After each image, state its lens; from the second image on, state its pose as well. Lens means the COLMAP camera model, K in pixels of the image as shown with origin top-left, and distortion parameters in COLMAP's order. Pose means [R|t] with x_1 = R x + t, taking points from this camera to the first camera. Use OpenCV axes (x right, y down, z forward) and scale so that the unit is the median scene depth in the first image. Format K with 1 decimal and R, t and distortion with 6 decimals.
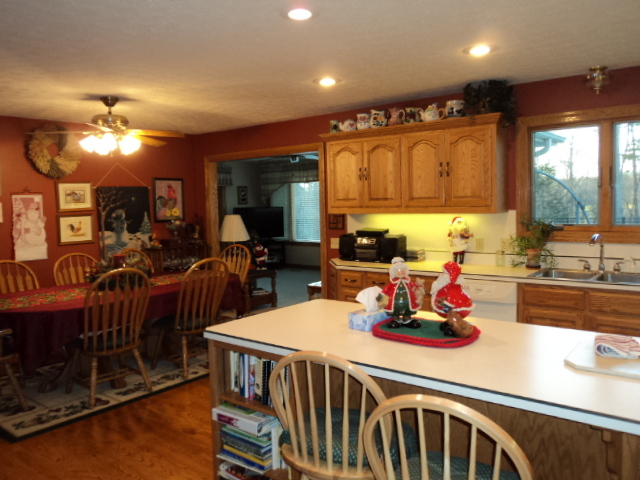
lens RADIAL K [[507.6, 0, 320.0], [0, 507.6, 240.0], [0, 0, 1]] dist [-0.034982, 0.007100]
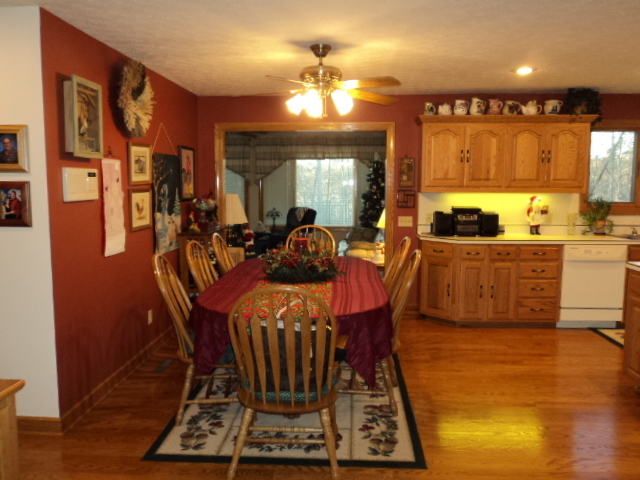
lens RADIAL K [[507.6, 0, 320.0], [0, 507.6, 240.0], [0, 0, 1]] dist [-0.034982, 0.007100]
pose [[0.817236, -0.041264, 0.574823, -0.848229], [0.023625, 0.998994, 0.038125, 0.001174], [-0.575818, -0.017577, 0.817389, 0.305381]]
